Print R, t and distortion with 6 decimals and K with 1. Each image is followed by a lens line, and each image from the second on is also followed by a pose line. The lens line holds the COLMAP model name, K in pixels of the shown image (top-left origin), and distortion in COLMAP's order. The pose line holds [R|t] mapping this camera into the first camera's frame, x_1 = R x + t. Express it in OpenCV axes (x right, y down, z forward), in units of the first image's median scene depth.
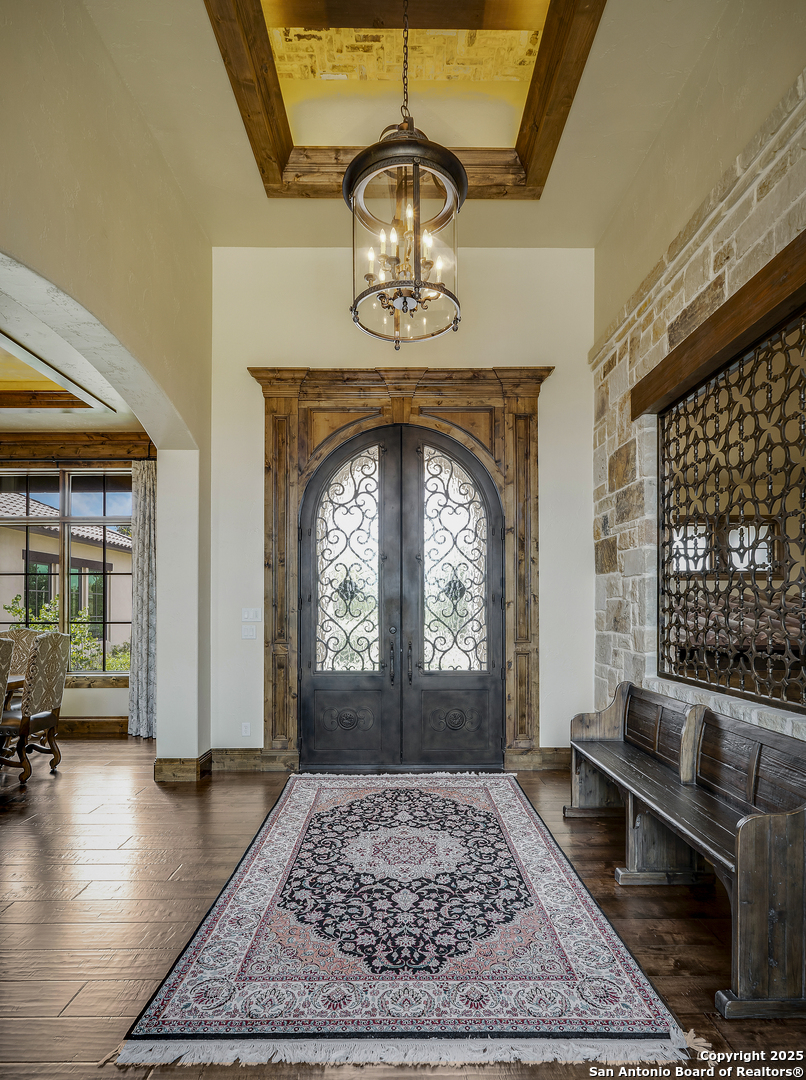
lens RADIAL K [[551.6, 0, 407.4], [0, 551.6, 603.1], [0, 0, 1]] dist [-0.006695, 0.000026]
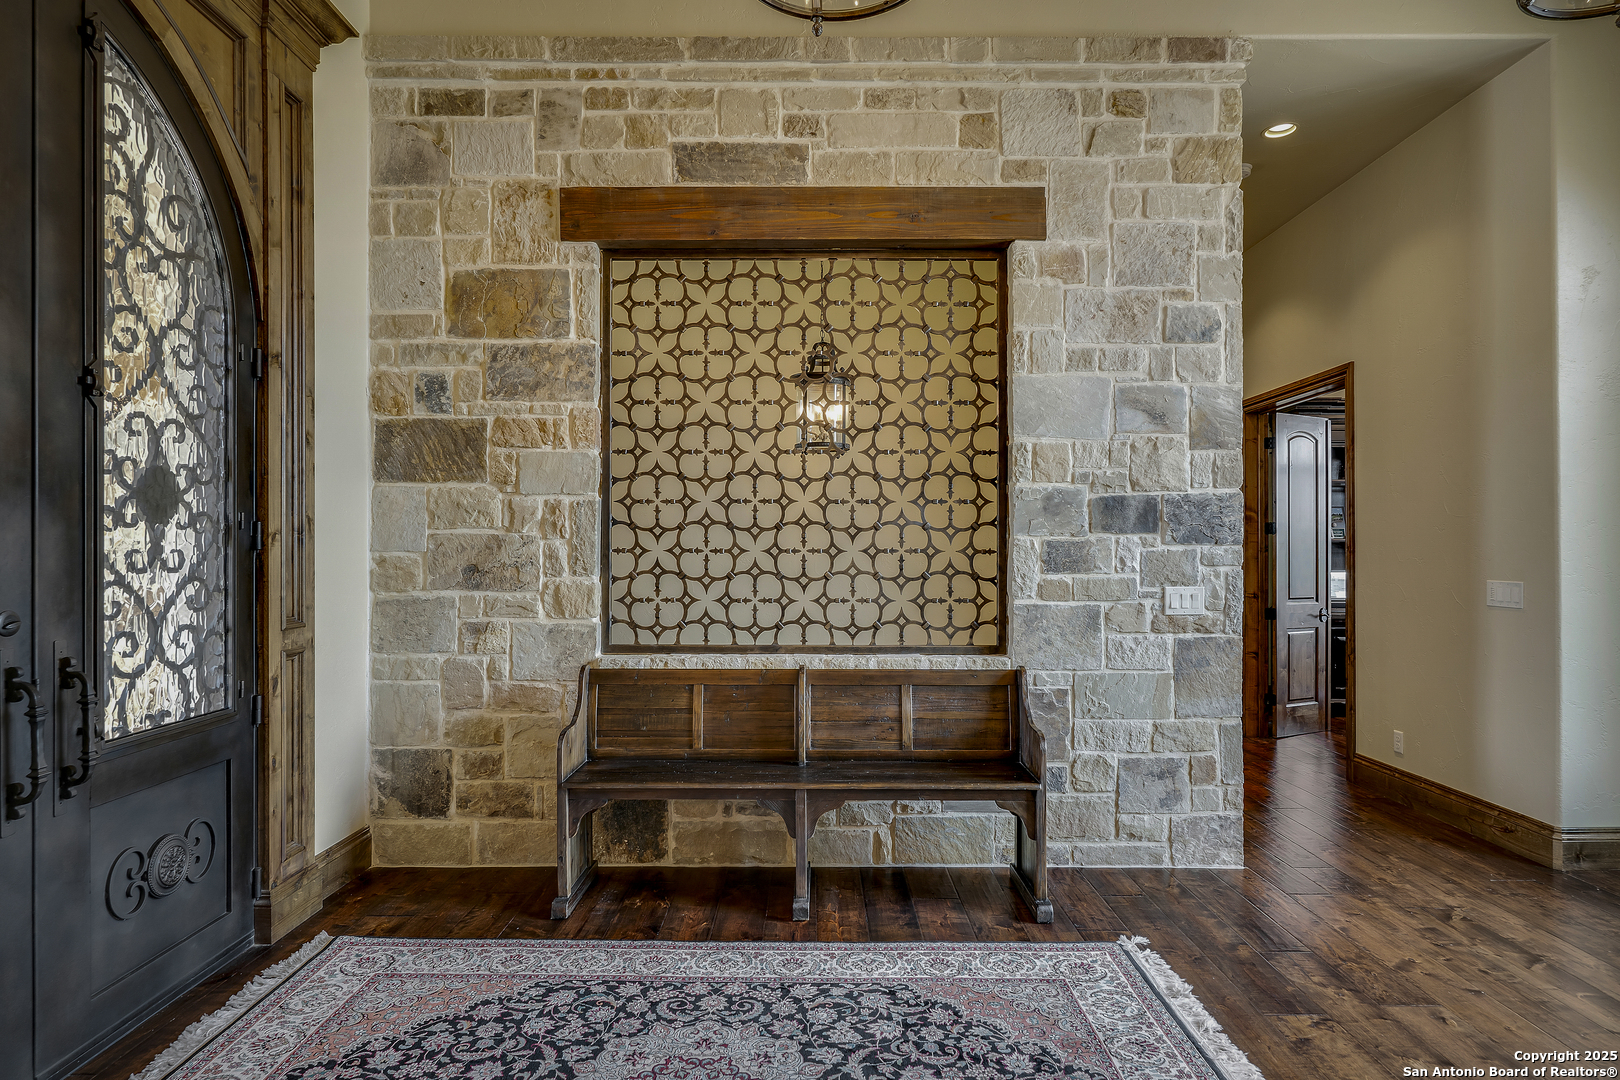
lens RADIAL K [[880.7, 0, 799.0], [0, 880.7, 546.9], [0, 0, 1]] dist [-0.004142, 0.002740]
pose [[0.023601, 0.004881, 0.999710, -0.464081], [-0.011650, 0.999922, -0.004607, 0.007511], [-0.999654, -0.011538, 0.023656, 0.594125]]
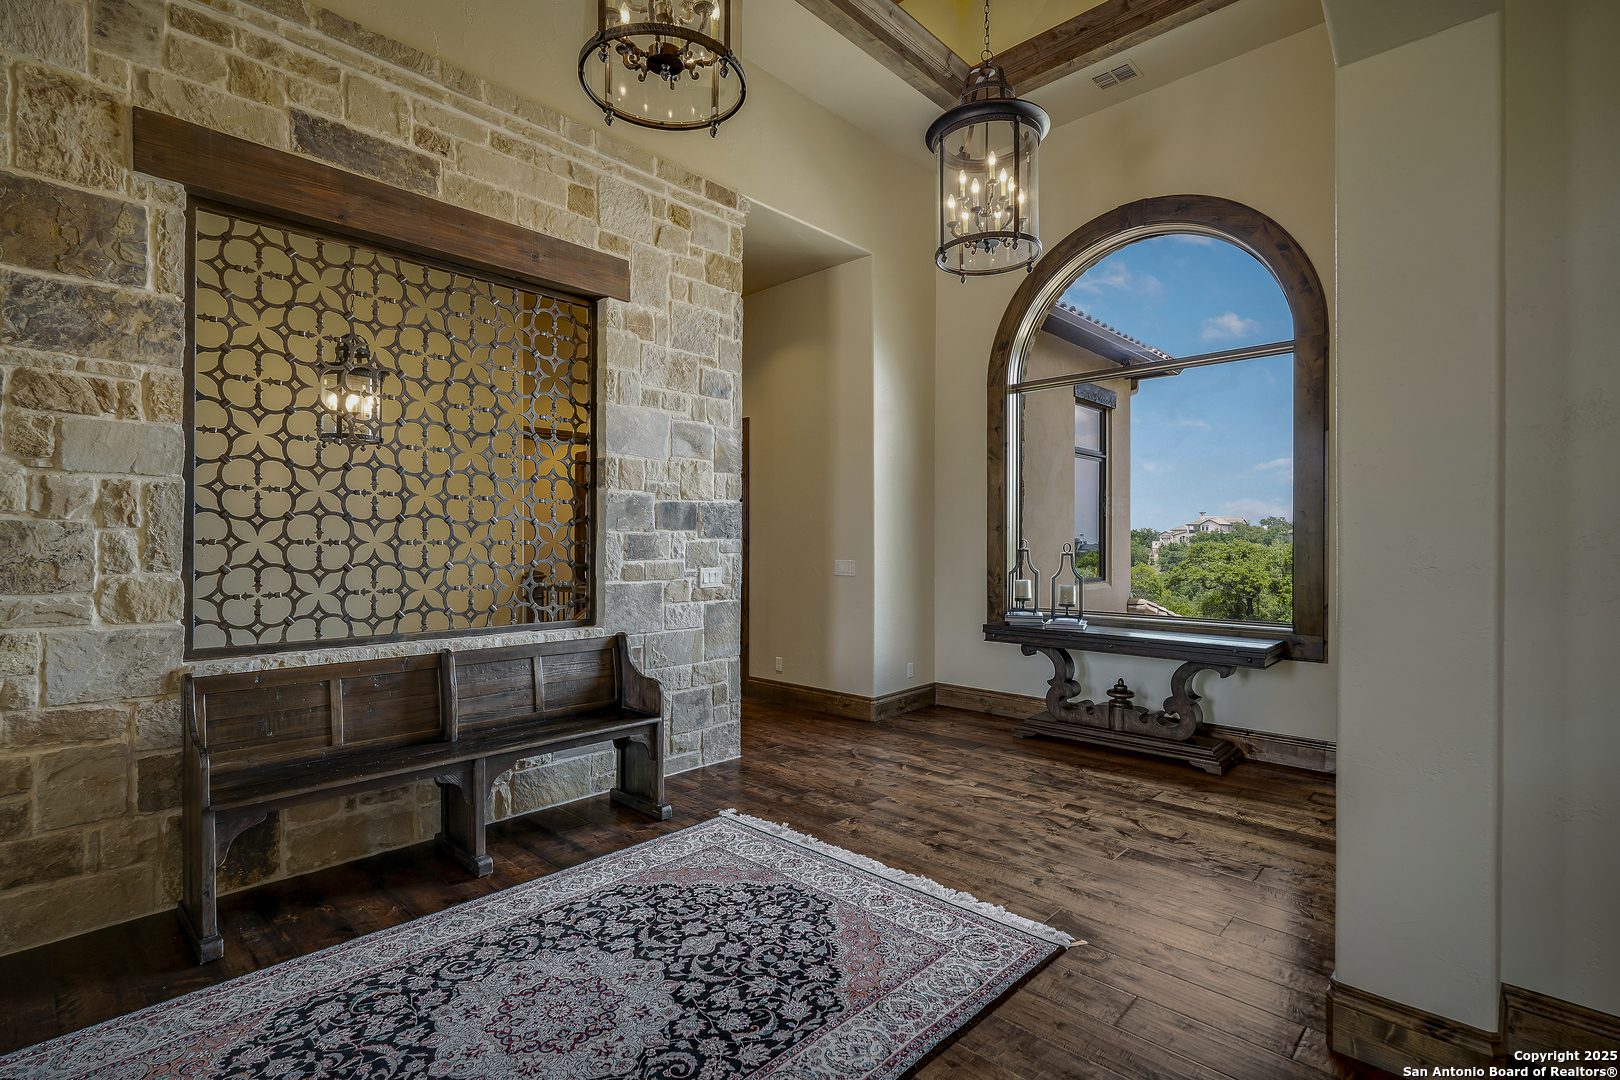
lens RADIAL K [[768.1, 0, 808.4], [0, 768.1, 540.5], [0, 0, 1]] dist [-0.003060, -0.000085]
pose [[-0.717540, 0.001775, 0.696515, -0.440141], [-0.008712, 0.999896, -0.011524, 0.011064], [-0.696463, -0.014337, -0.717450, 0.892144]]
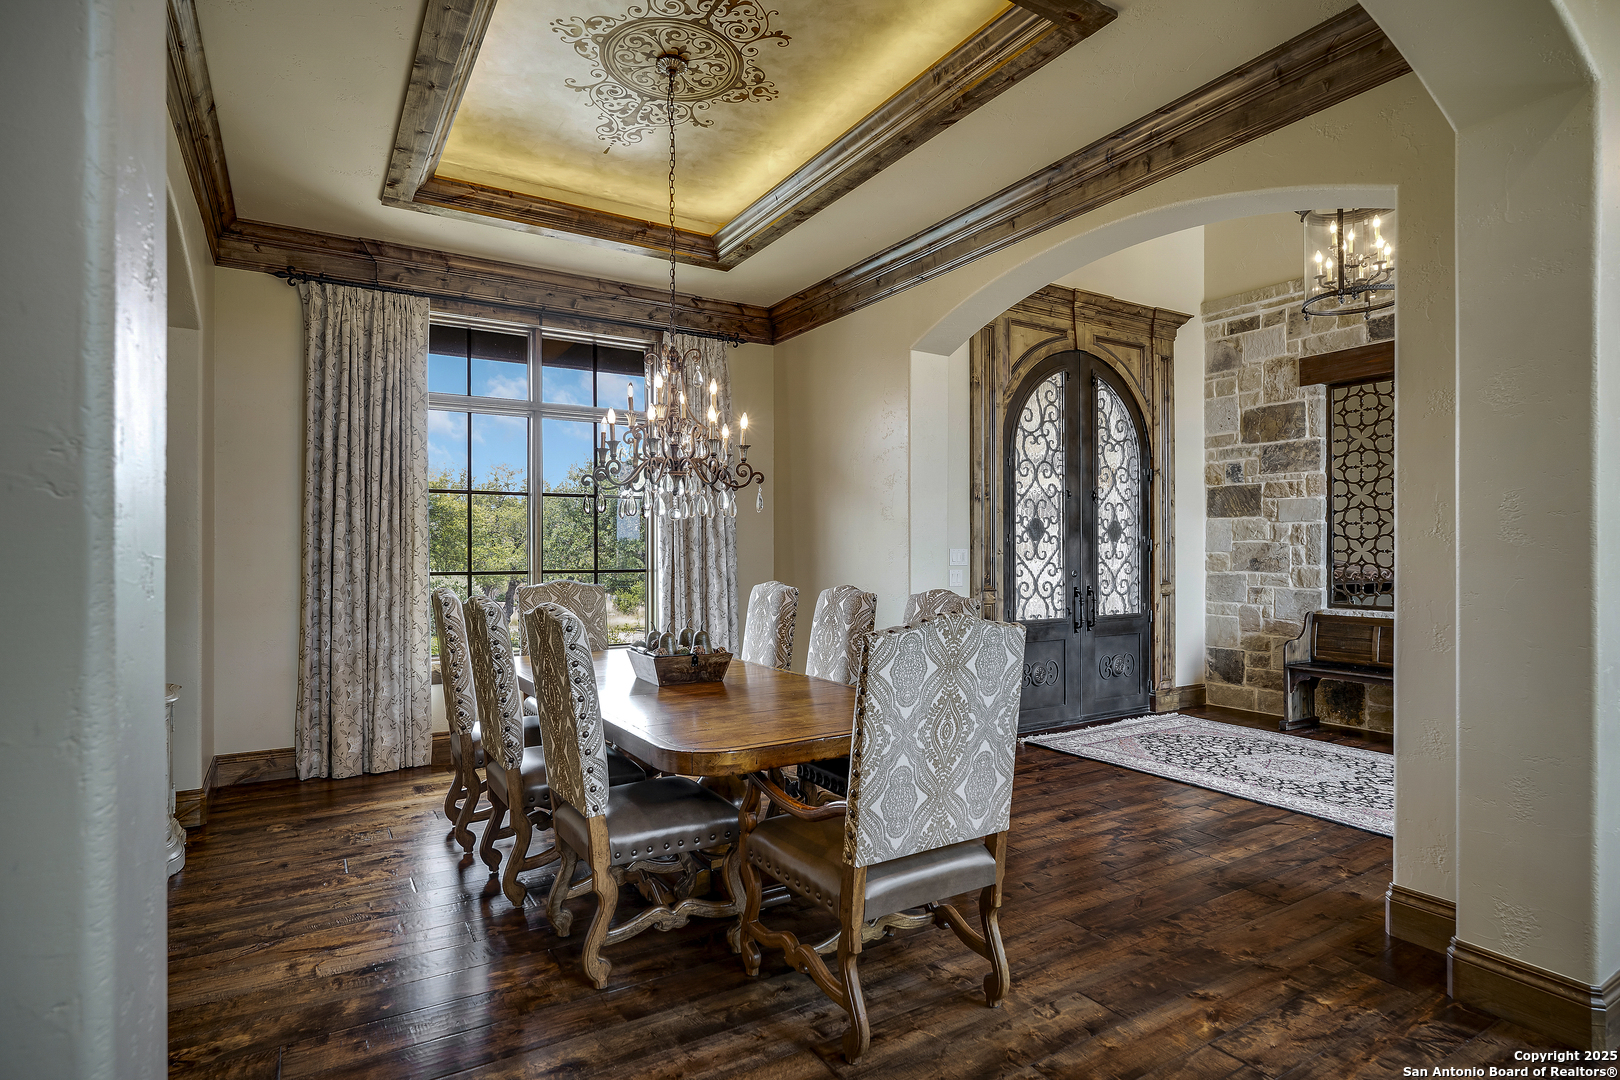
lens RADIAL K [[813.8, 0, 805.0], [0, 813.8, 549.6], [0, 0, 1]] dist [-0.002676, 0.000077]
pose [[0.859242, 0.000835, 0.511568, -1.117766], [-0.006291, 0.999940, 0.008935, -0.000301], [-0.511530, -0.010895, 0.859196, 0.061829]]
